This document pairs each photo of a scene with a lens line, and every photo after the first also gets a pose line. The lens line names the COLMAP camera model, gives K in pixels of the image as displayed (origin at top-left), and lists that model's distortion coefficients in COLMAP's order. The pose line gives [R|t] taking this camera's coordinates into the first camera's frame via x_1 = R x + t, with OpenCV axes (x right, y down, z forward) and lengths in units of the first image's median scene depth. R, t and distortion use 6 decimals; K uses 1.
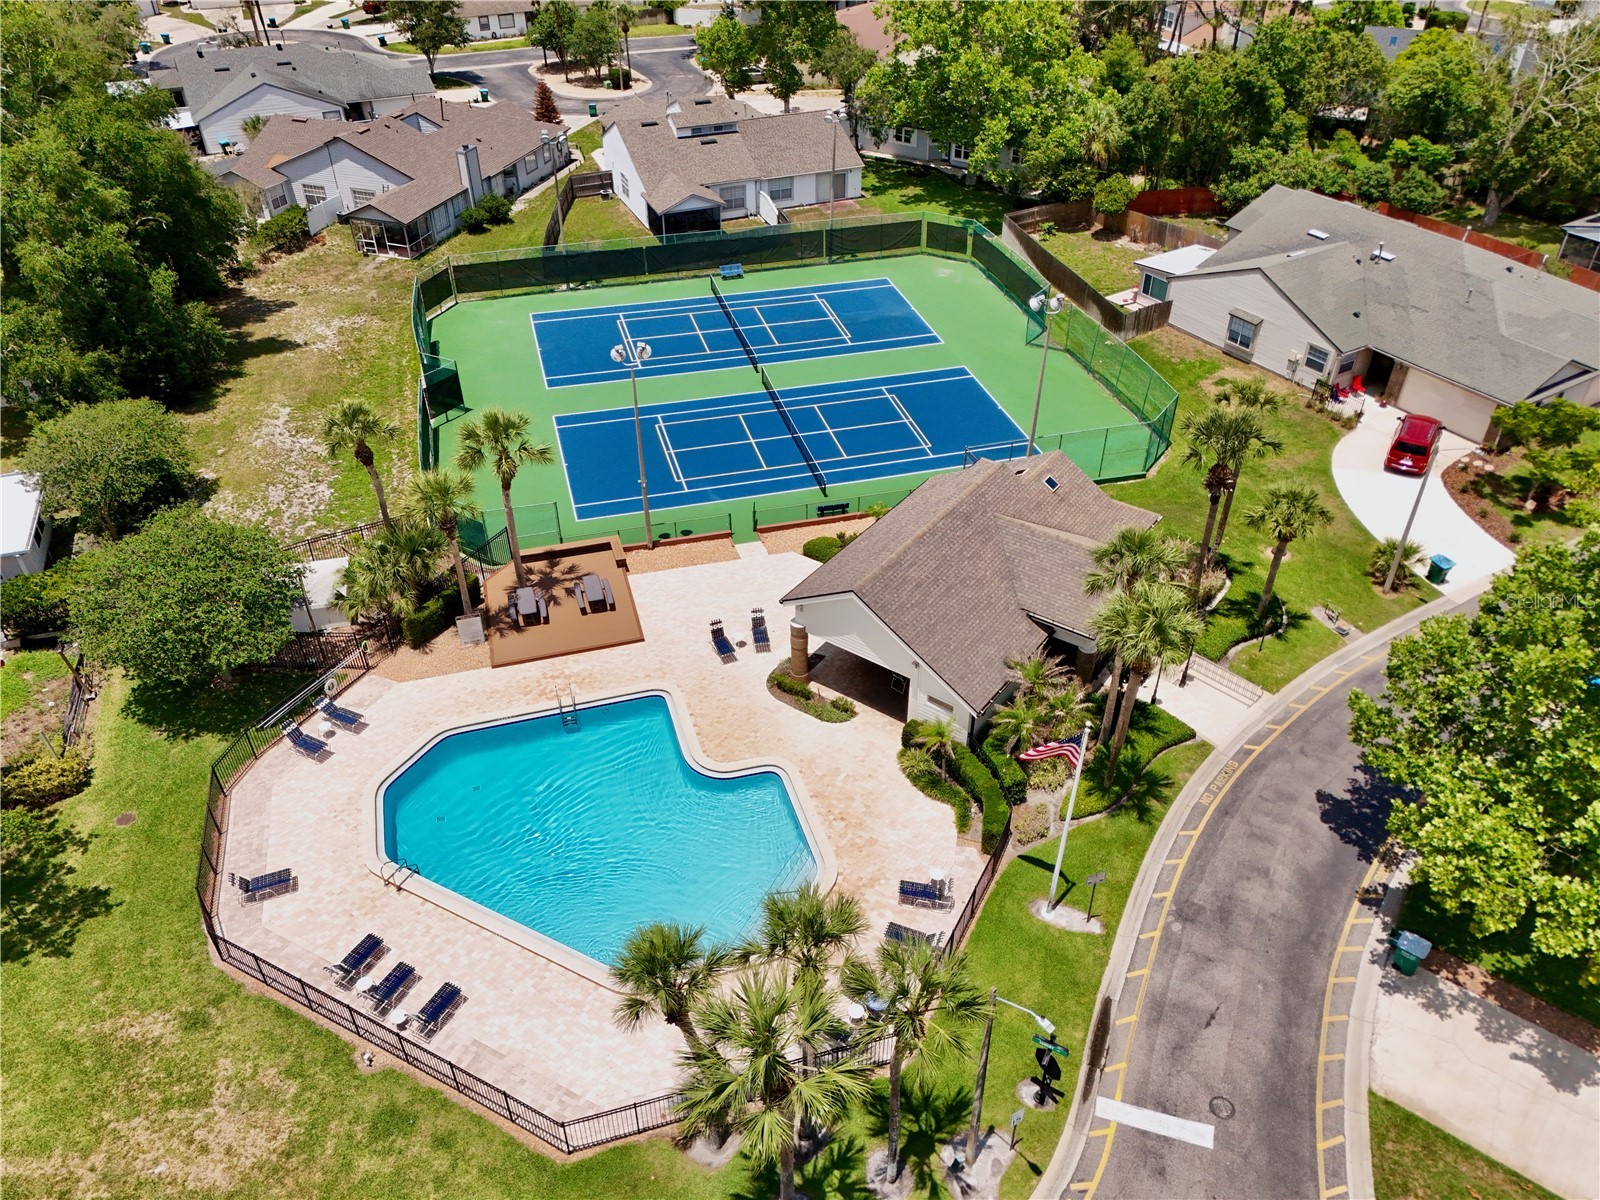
lens RADIAL K [[1176.7, 0, 804.5], [0, 1176.7, 612.6], [0, 0, 1]] dist [0.070692, -0.062767]
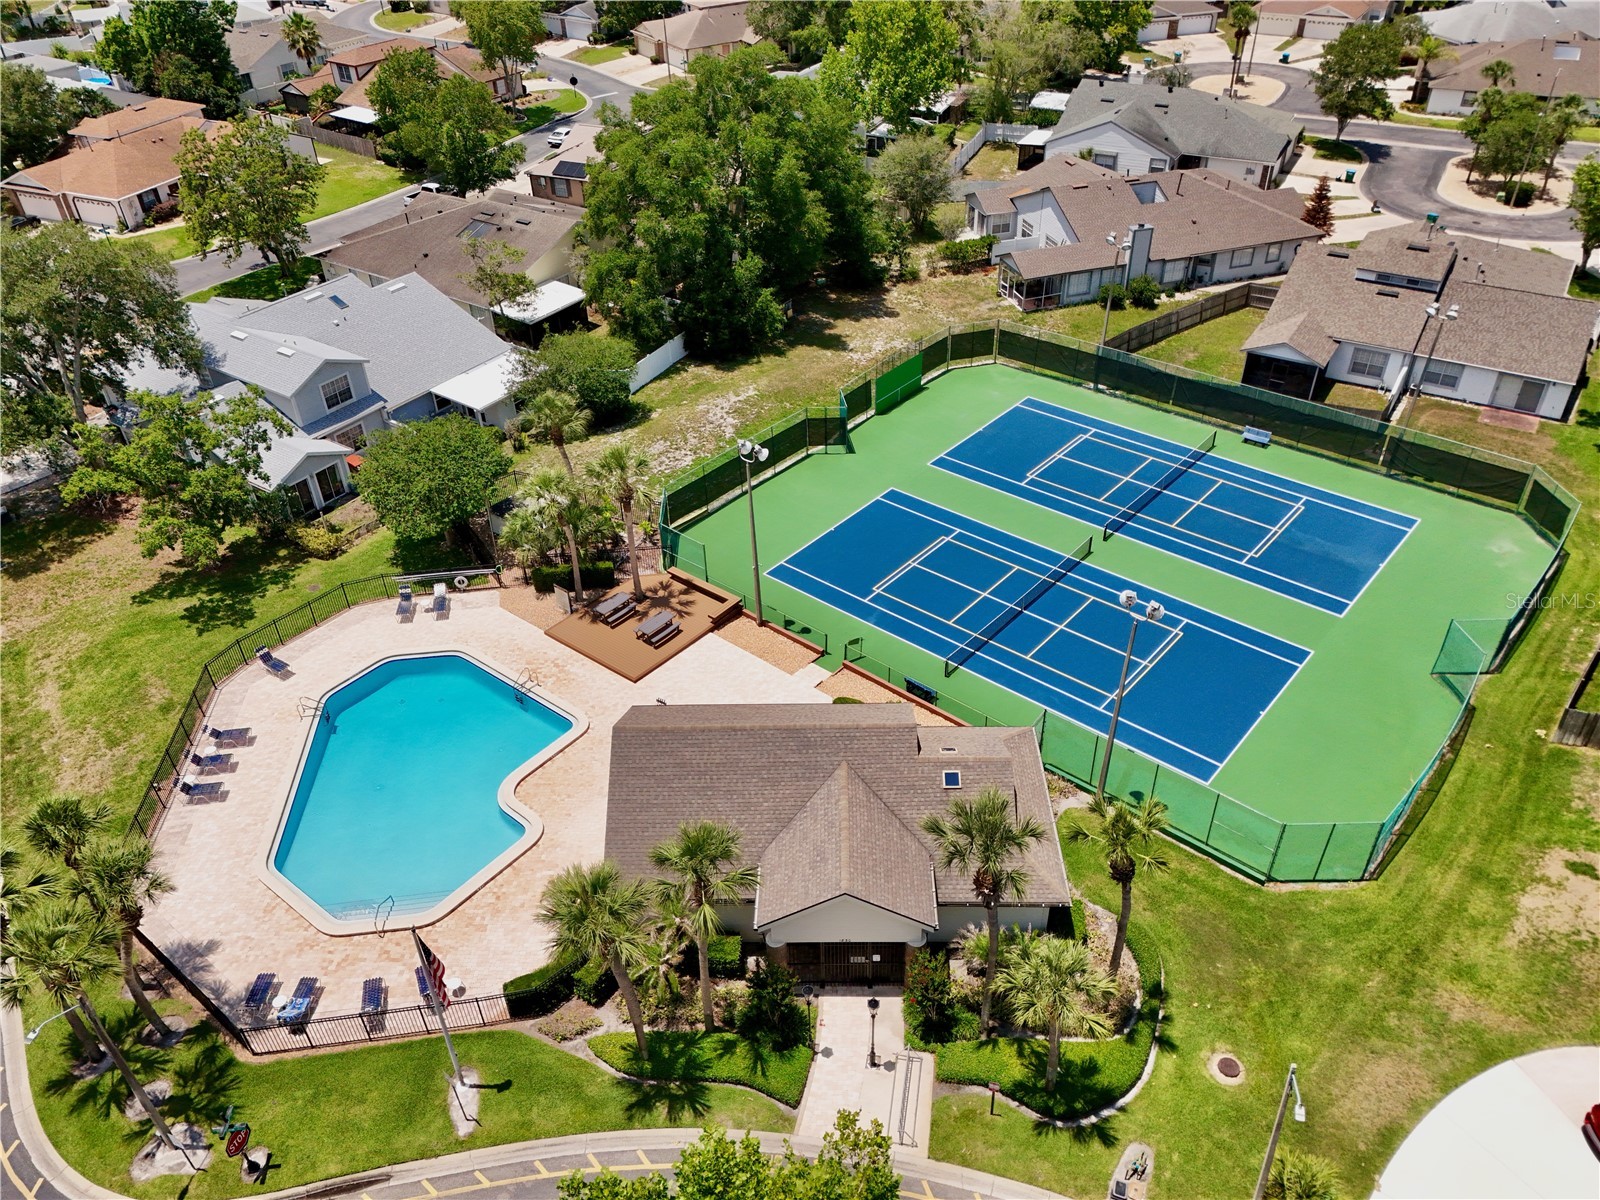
lens RADIAL K [[1176.7, 0, 804.5], [0, 1176.7, 612.6], [0, 0, 1]] dist [0.070692, -0.062767]
pose [[0.570248, 0.484050, -0.663712, 0.452772], [-0.478109, 0.852577, 0.211008, -0.235822], [0.668004, 0.196999, 0.717609, 0.205864]]
